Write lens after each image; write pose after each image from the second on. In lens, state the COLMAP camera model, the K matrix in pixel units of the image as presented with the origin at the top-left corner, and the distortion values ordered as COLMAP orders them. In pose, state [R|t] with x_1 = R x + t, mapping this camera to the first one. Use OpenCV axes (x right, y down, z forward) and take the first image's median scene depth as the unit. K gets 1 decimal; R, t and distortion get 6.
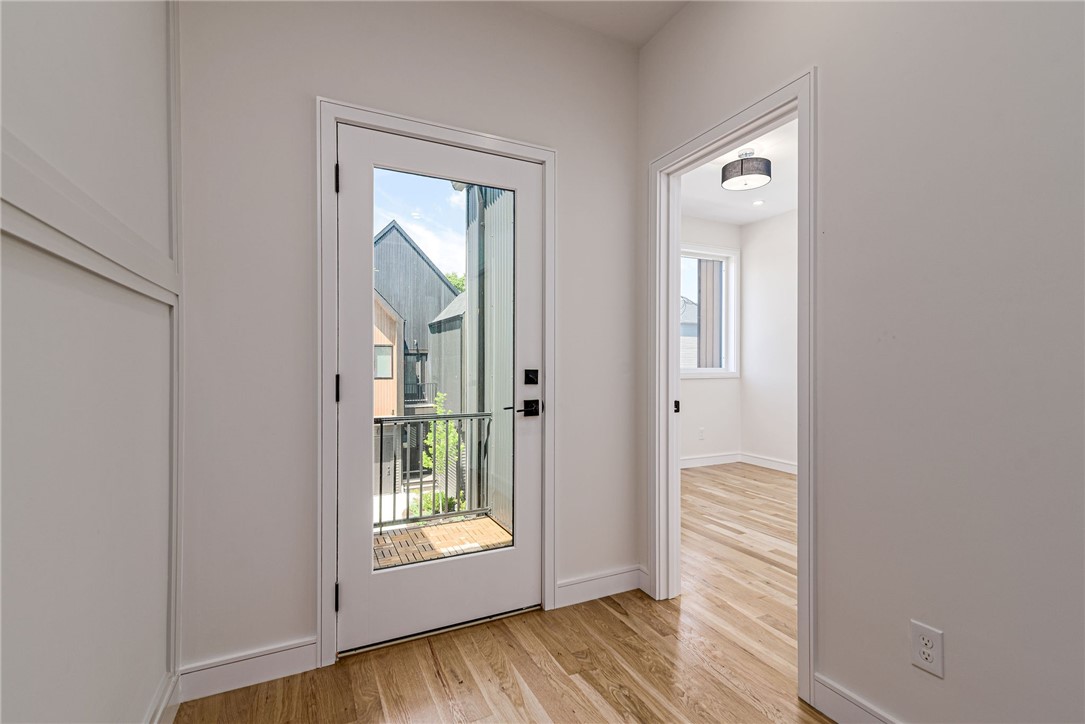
lens RADIAL K [[492.9, 0, 530.8], [0, 492.9, 366.2], [0, 0, 1]] dist [0.012703, -0.001022]
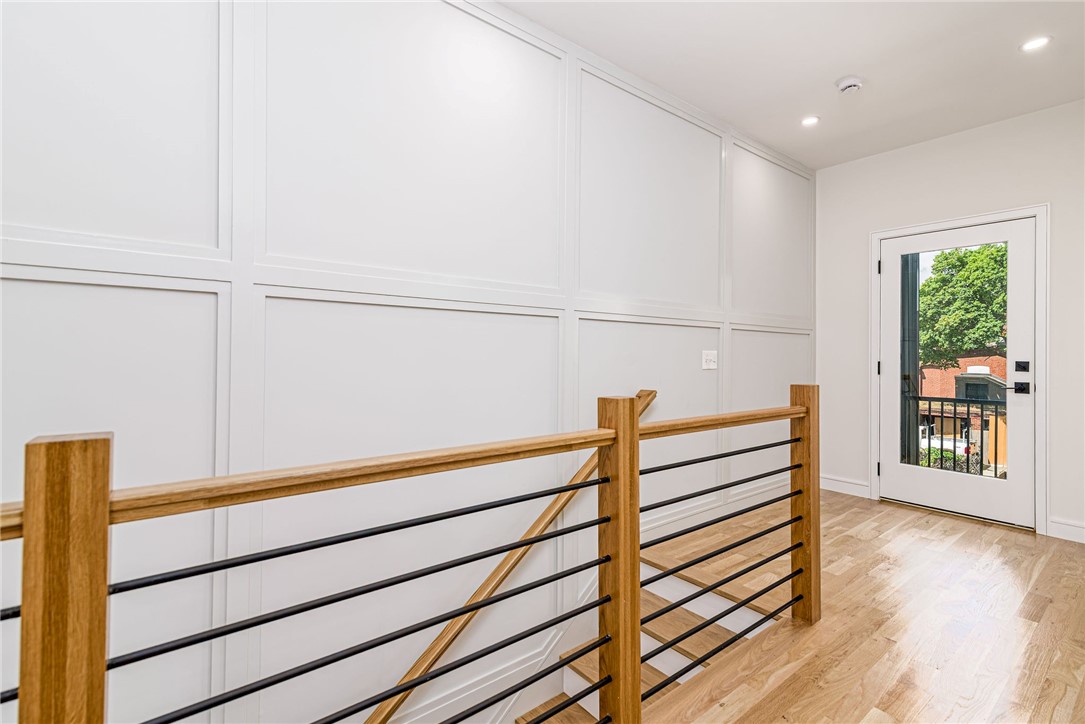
lens RADIAL K [[492.9, 0, 553.3], [0, 492.9, 351.2], [0, 0, 1]] dist [0.012703, -0.001022]
pose [[0.231969, 0.004631, -0.972712, 0.562460], [-0.018973, 0.999820, 0.000235, 0.001724], [0.972538, 0.018400, 0.232015, -0.348957]]
